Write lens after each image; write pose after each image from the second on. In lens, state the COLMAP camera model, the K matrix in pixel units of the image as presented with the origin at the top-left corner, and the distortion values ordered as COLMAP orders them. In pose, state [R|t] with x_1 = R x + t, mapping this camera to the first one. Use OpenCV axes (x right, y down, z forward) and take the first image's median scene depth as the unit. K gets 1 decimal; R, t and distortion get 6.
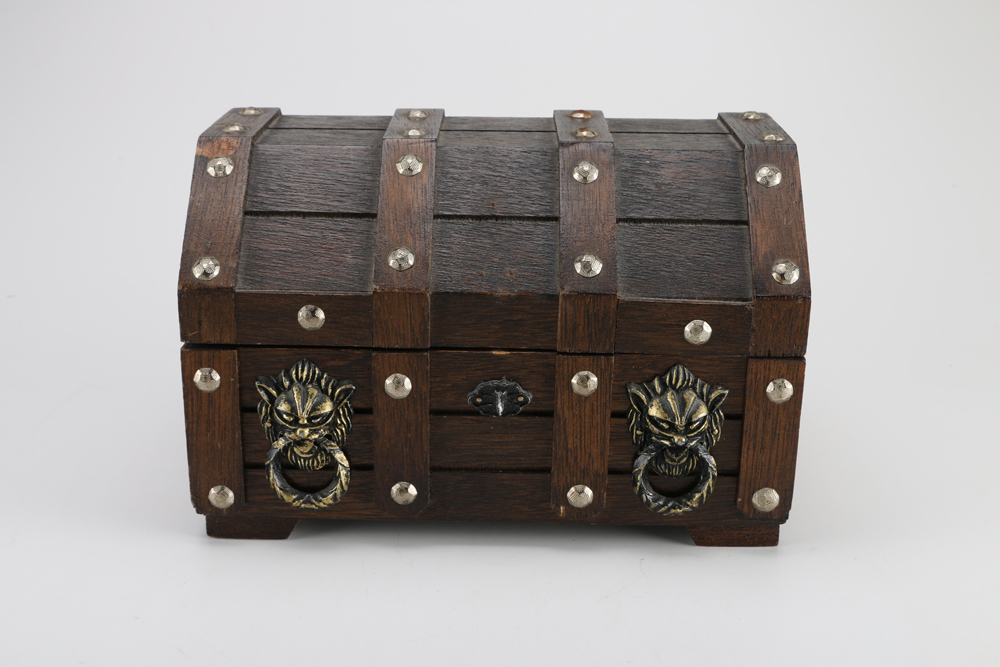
lens RADIAL K [[1363.5, 0, 500.0], [0, 1363.5, 333.5], [0, 0, 1]] dist [-0.020079, -0.009666]
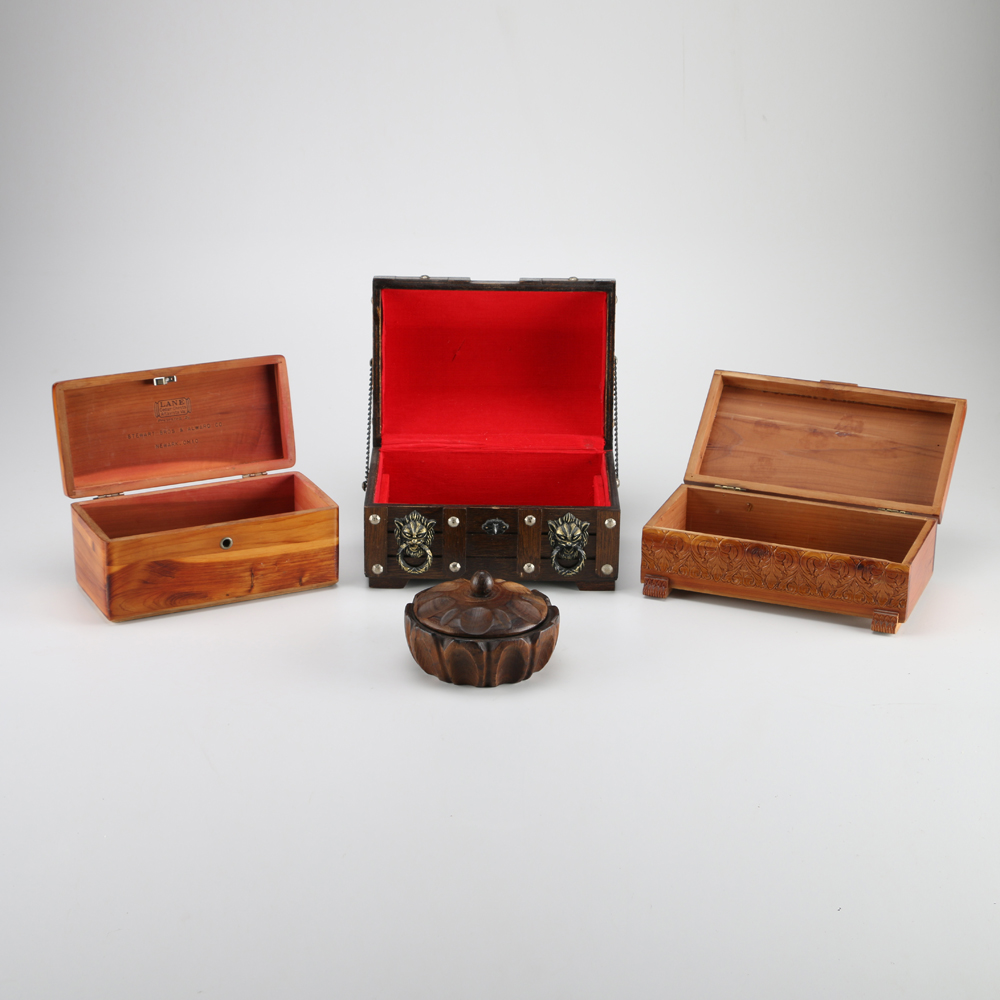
lens RADIAL K [[2233.5, 0, 500.0], [0, 2233.5, 500.0], [0, 0, 1]] dist [0.339801, 0.001443]
pose [[0.999915, -0.002575, 0.012786, -0.042120], [0.002398, 0.999901, 0.013864, -0.054692], [-0.012820, -0.013833, 0.999822, -2.949702]]
